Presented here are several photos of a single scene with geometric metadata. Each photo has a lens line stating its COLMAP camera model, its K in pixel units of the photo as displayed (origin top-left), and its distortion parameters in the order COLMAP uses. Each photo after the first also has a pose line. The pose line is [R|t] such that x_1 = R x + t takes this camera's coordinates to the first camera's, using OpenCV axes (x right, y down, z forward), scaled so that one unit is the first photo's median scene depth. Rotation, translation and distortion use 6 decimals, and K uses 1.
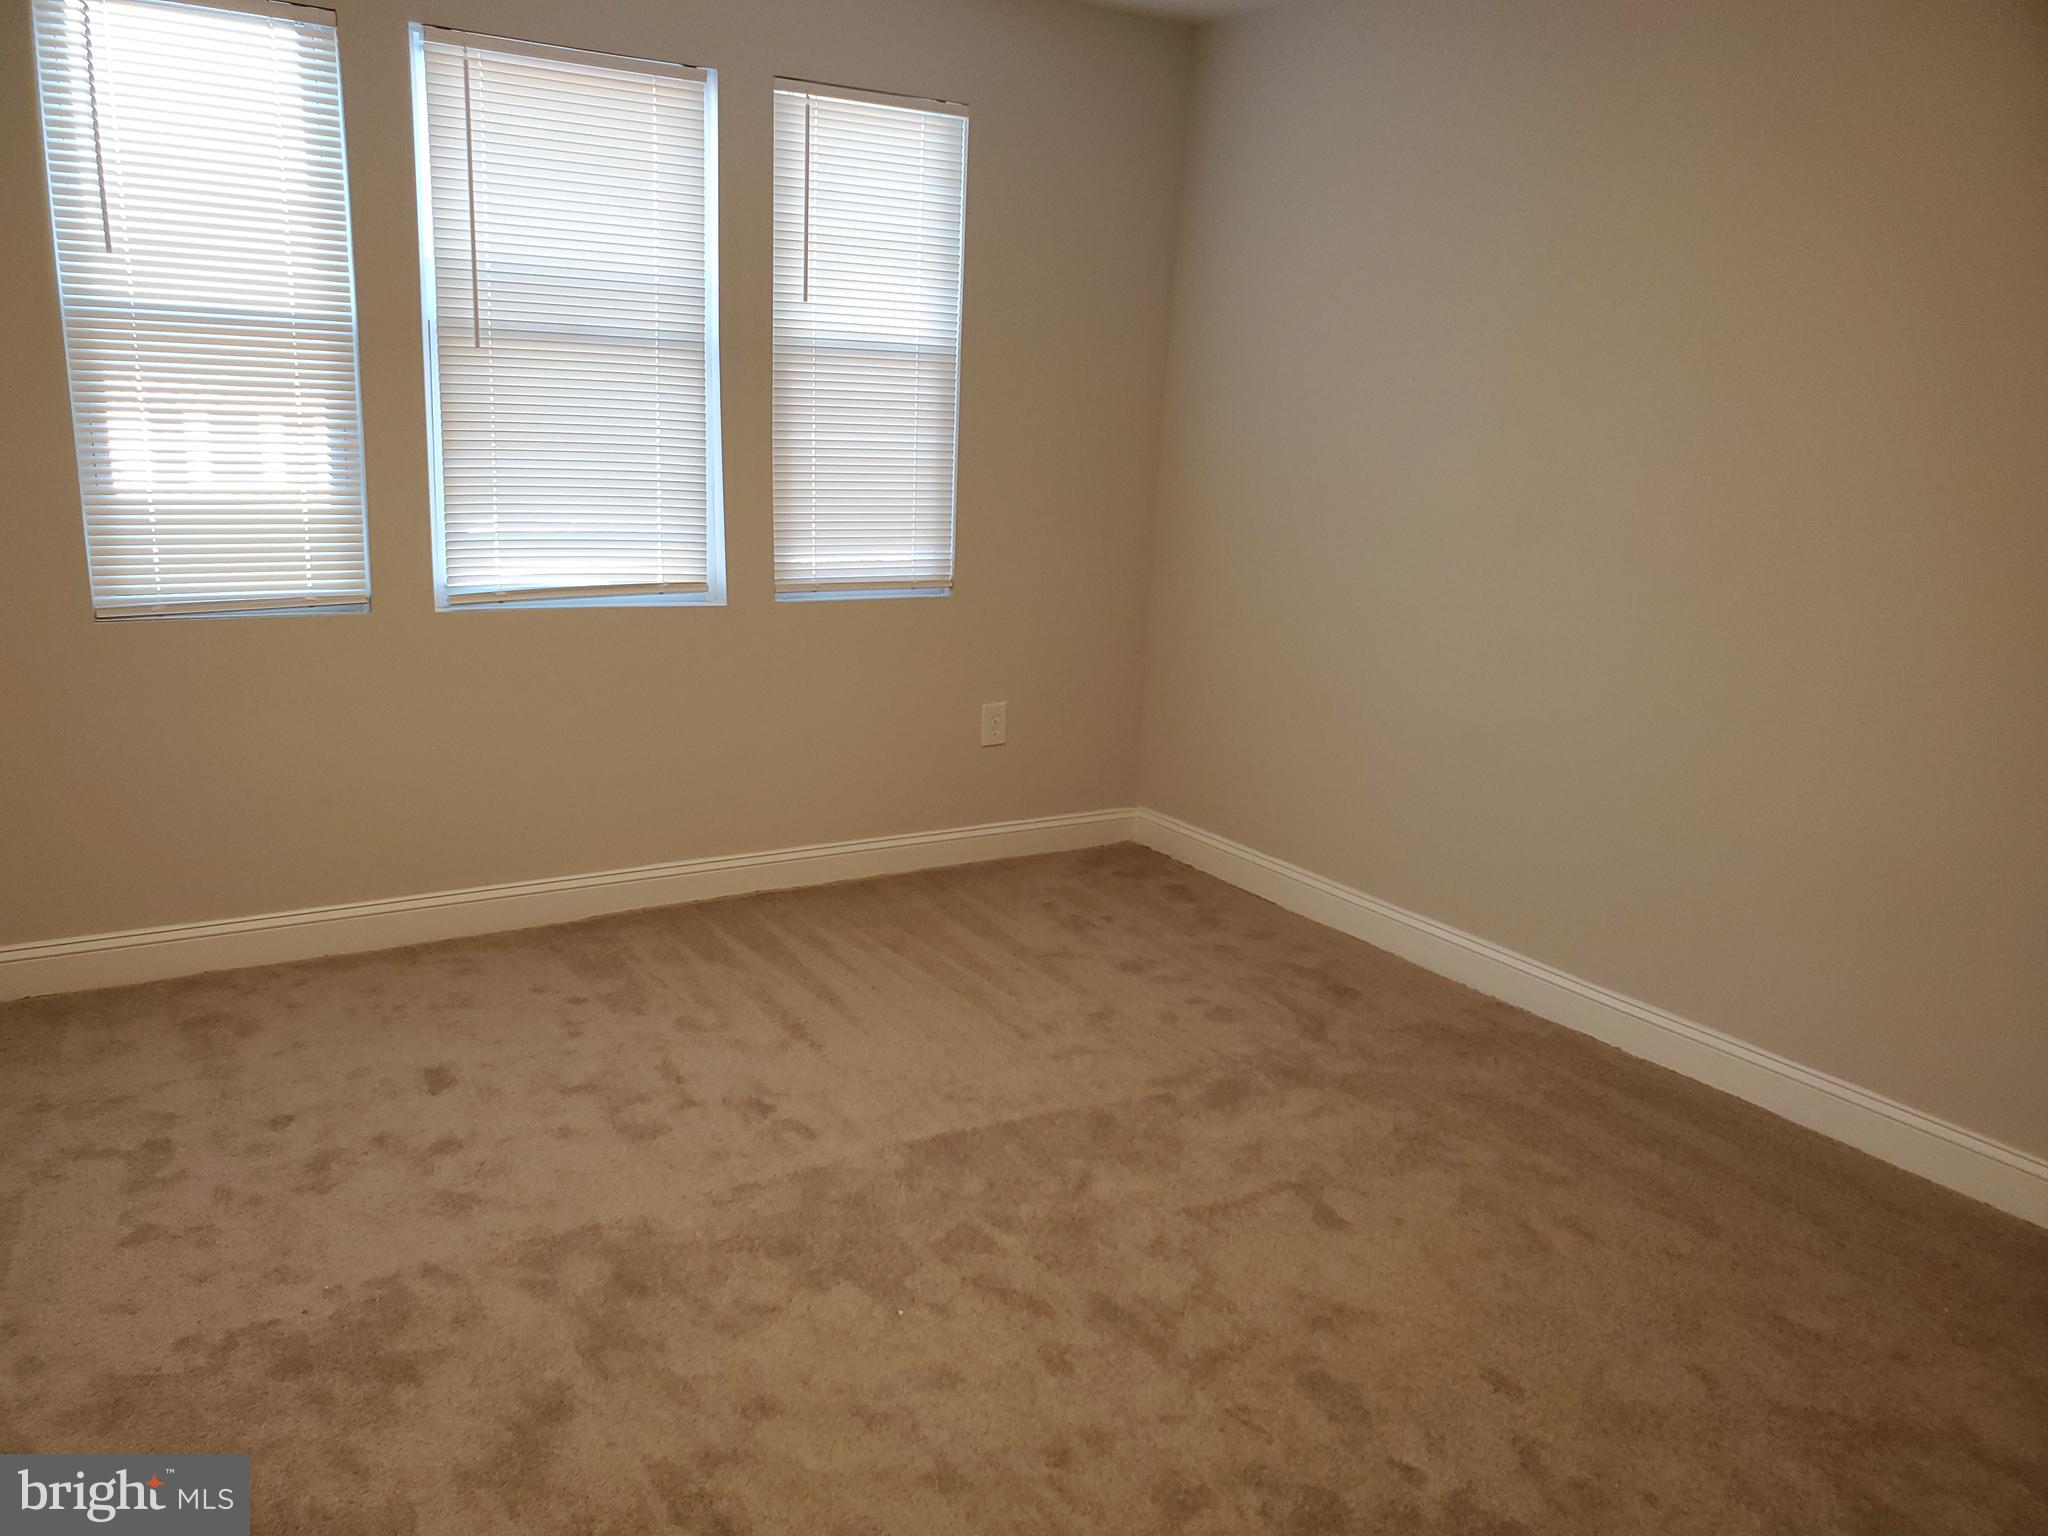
lens RADIAL K [[1575.9, 0, 1015.8], [0, 1575.9, 773.3], [0, 0, 1]] dist [0.016199, 0.001091]
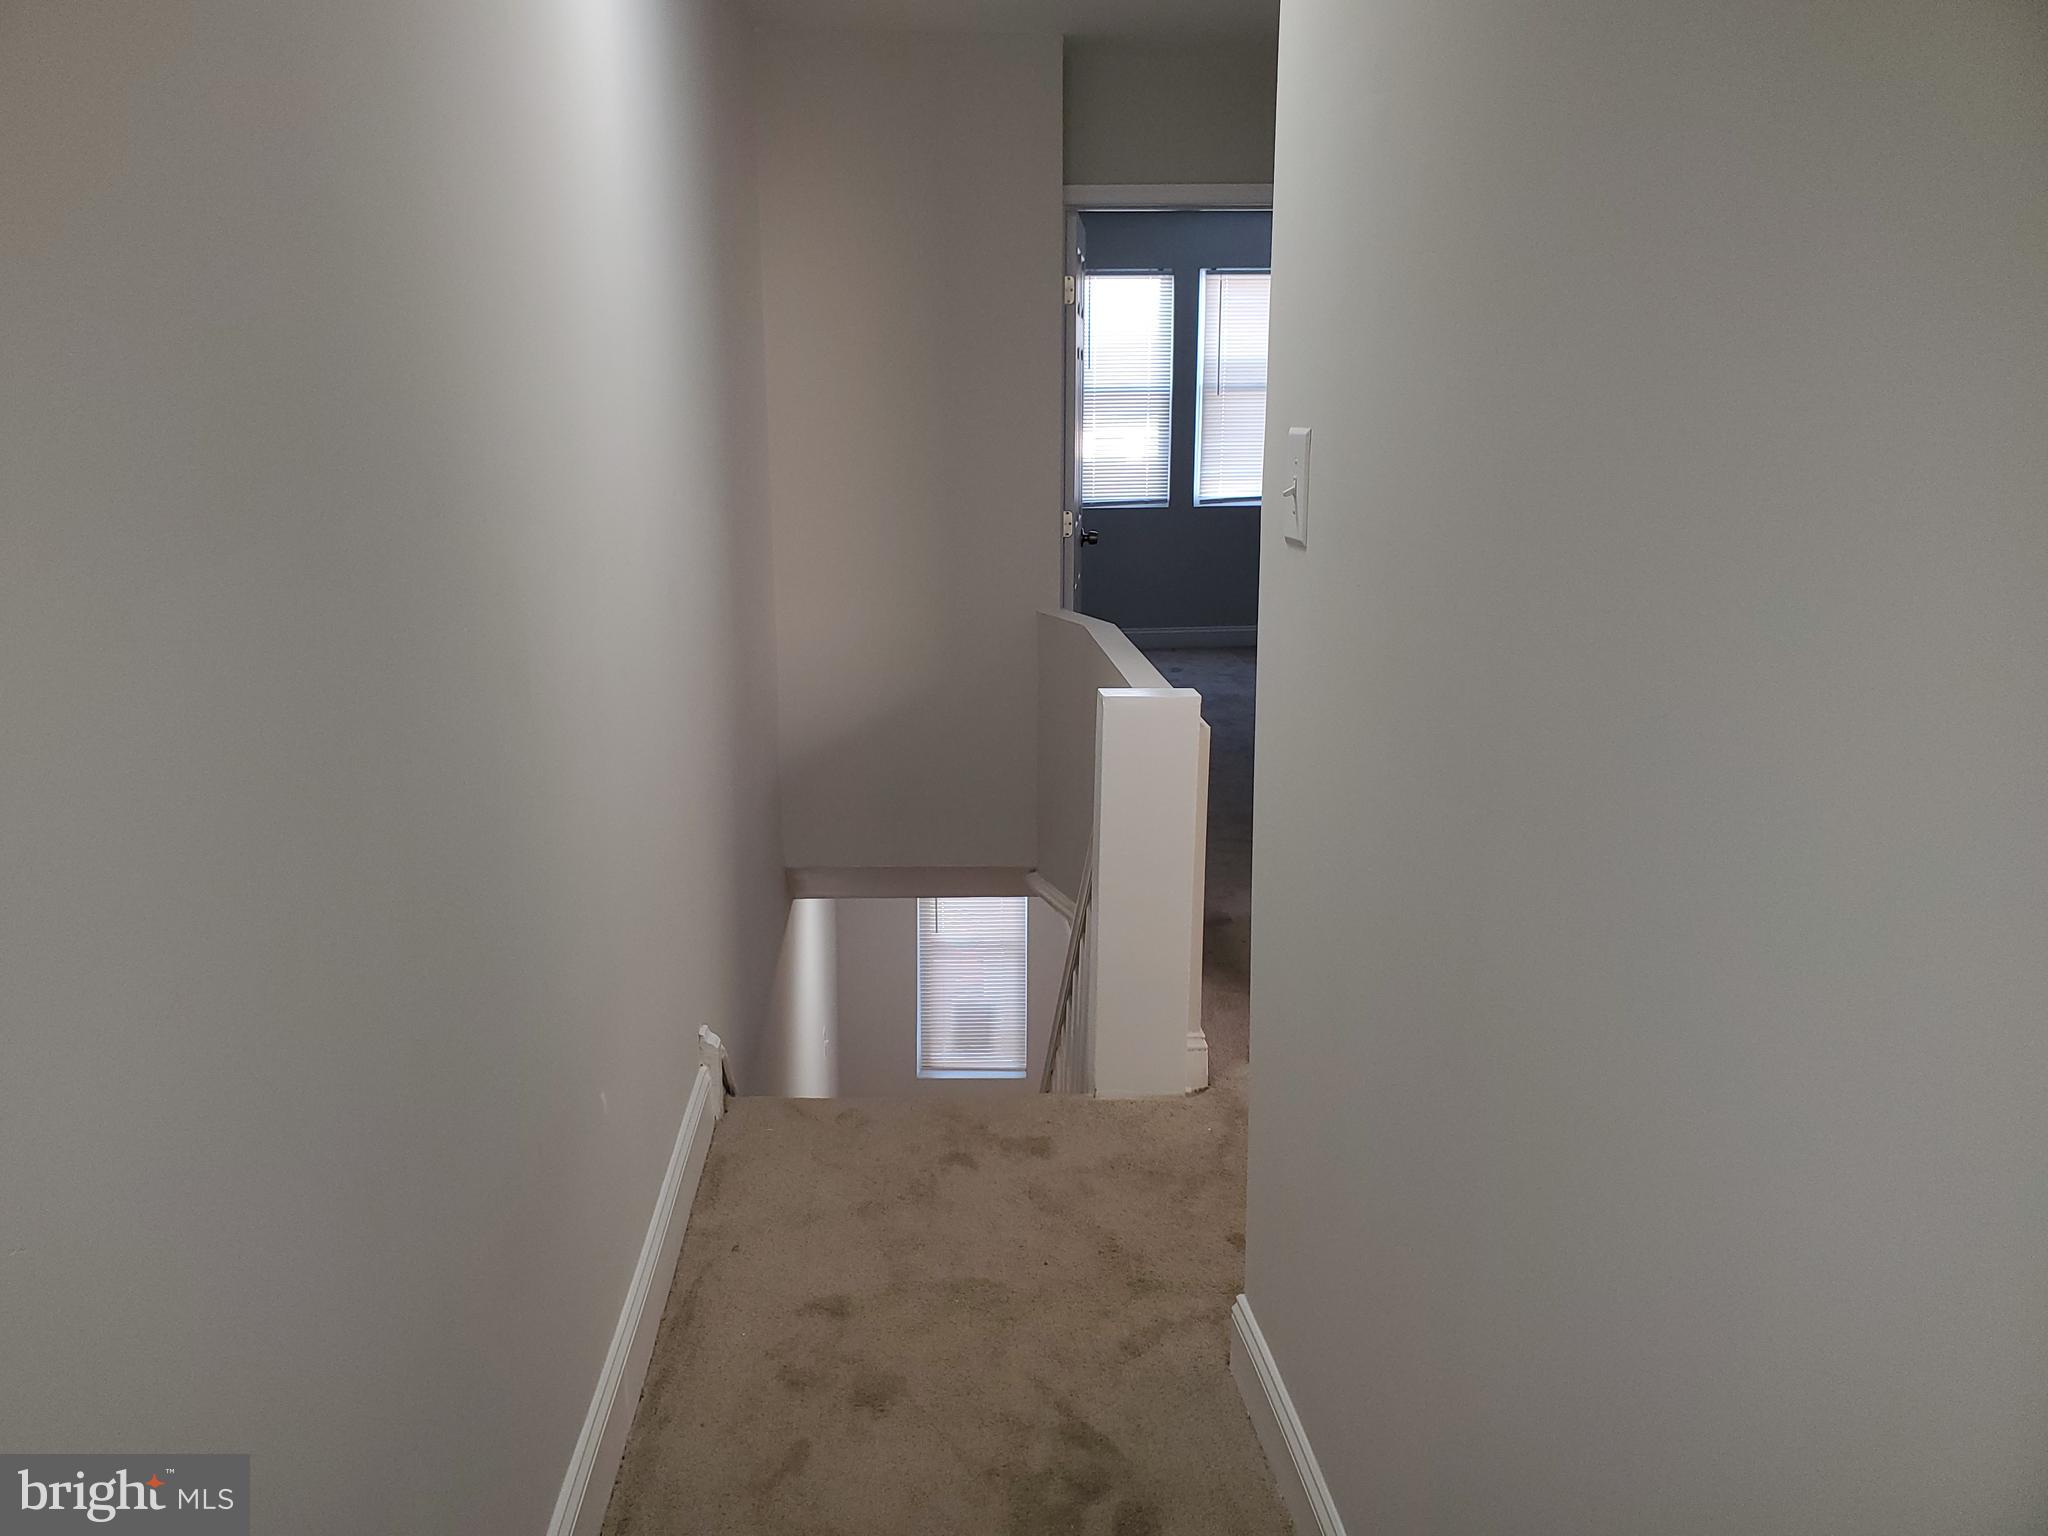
lens RADIAL K [[1575.9, 0, 1023.4], [0, 1575.9, 769.3], [0, 0, 1]] dist [0.016199, 0.001091]
pose [[0.894732, 0.058189, -0.442796, 0.477365], [-0.064099, 0.997942, 0.001622, 0.304987], [0.441979, 0.026932, 0.896621, -1.233801]]
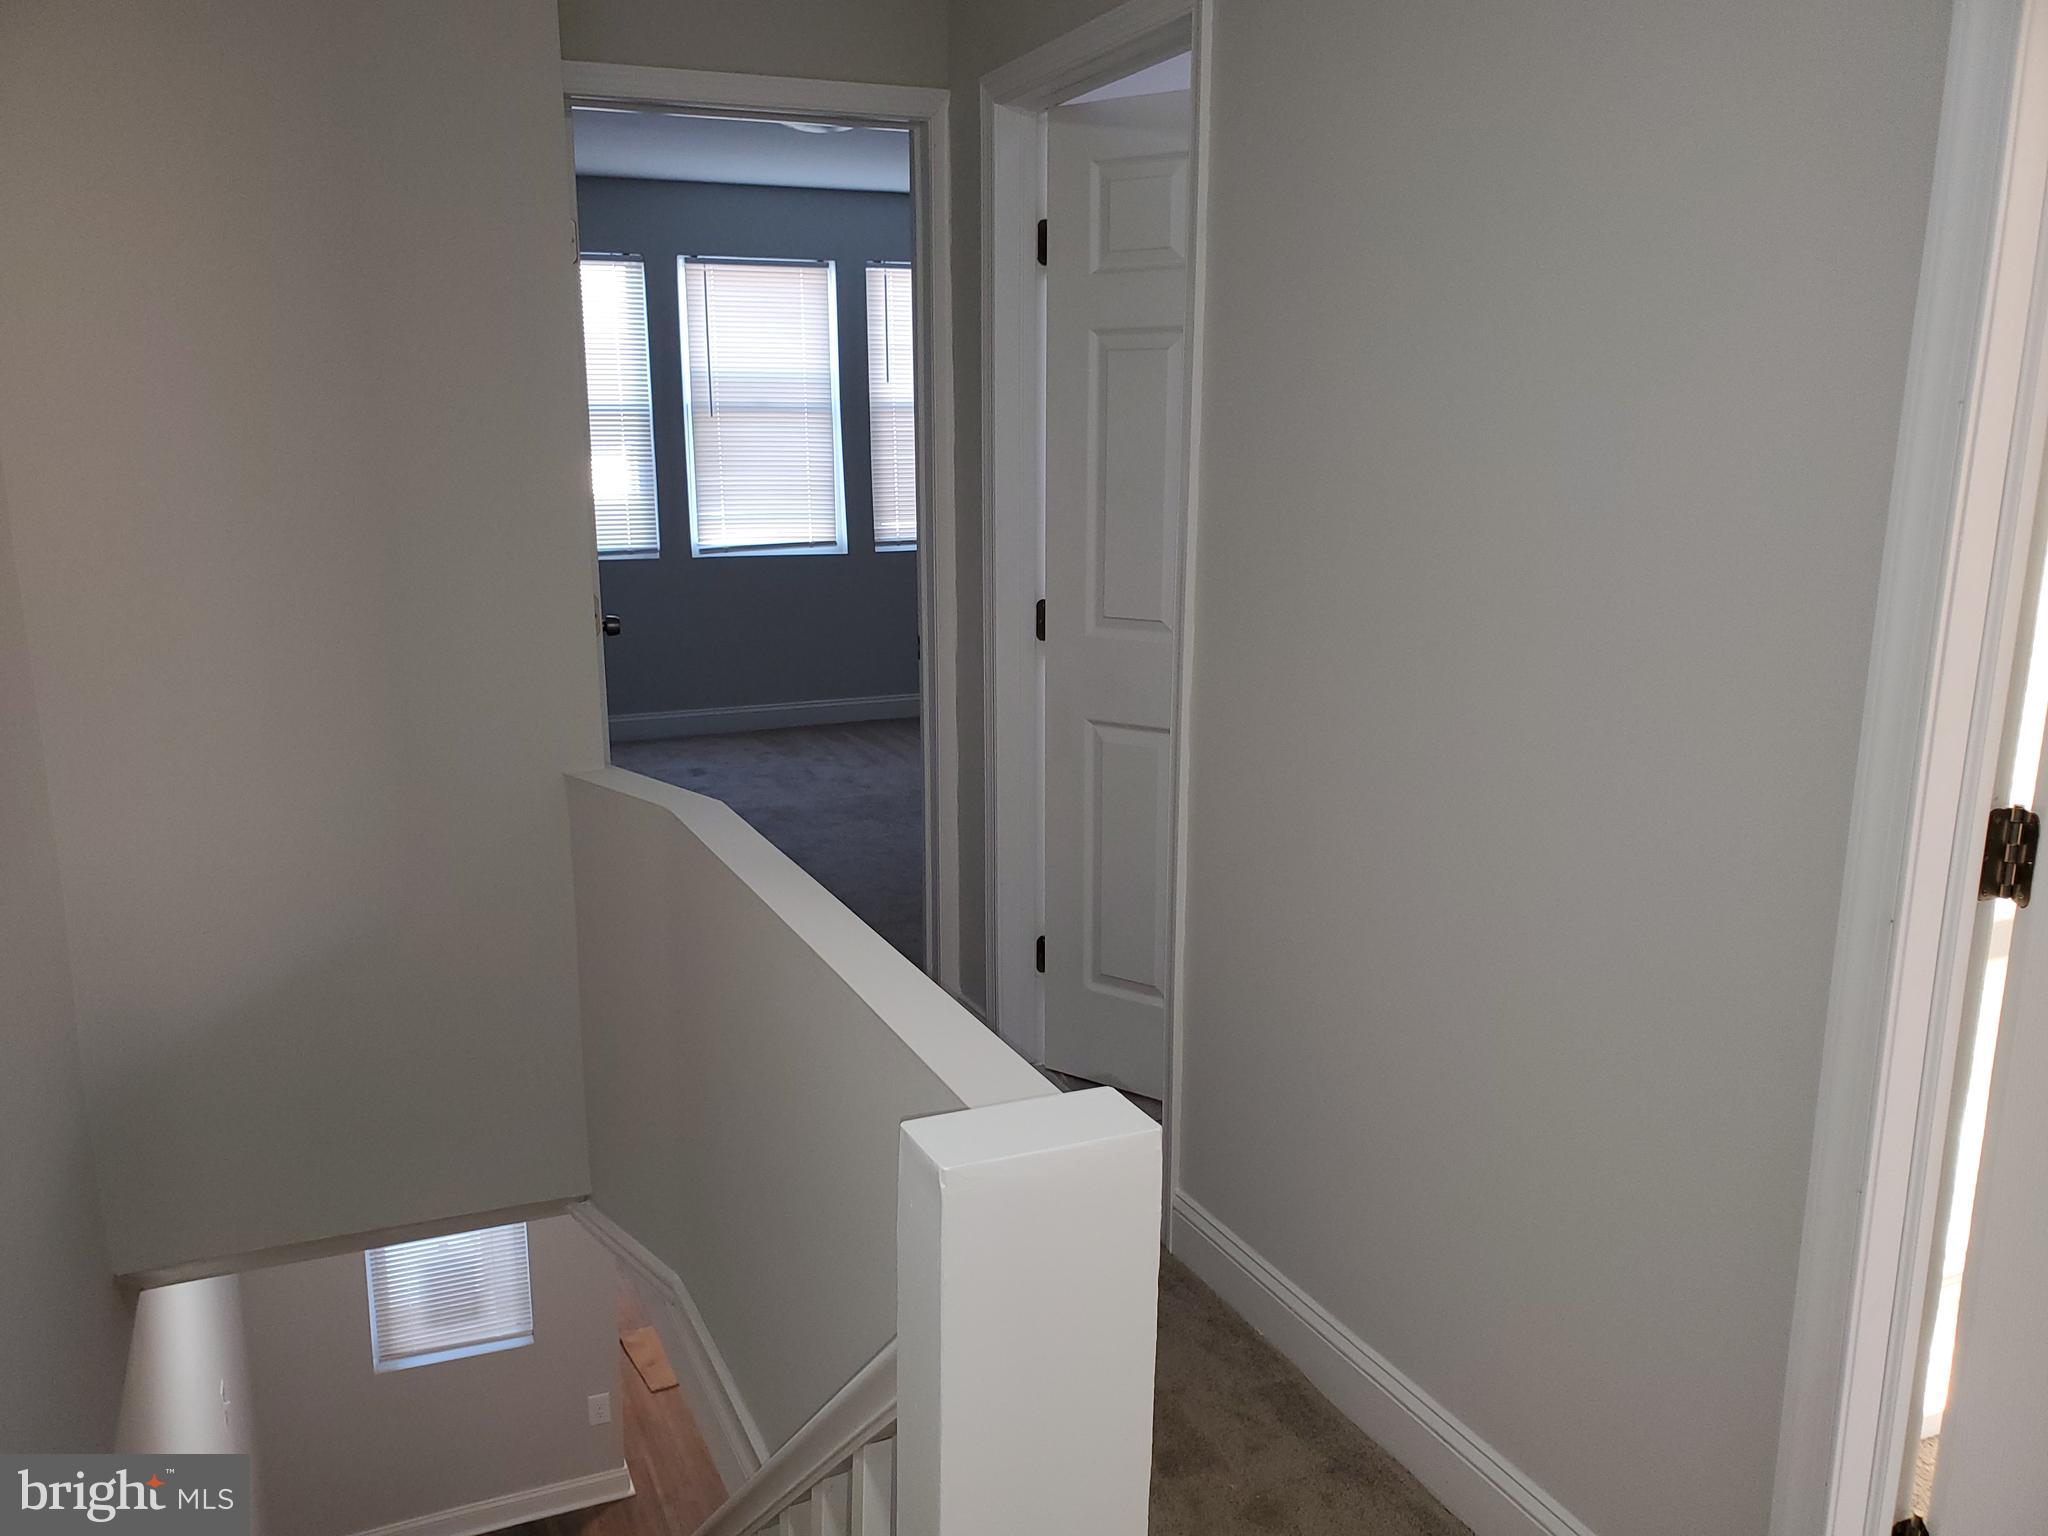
lens RADIAL K [[1781.9, 0, 1051.1], [0, 1781.9, 835.4], [0, 0, 1]] dist [0.072659, -0.010609]
pose [[0.989167, -0.012816, -0.146237, 0.367899], [0.011265, 0.999871, -0.011429, 0.260792], [0.146364, 0.009657, 0.989184, -1.058748]]
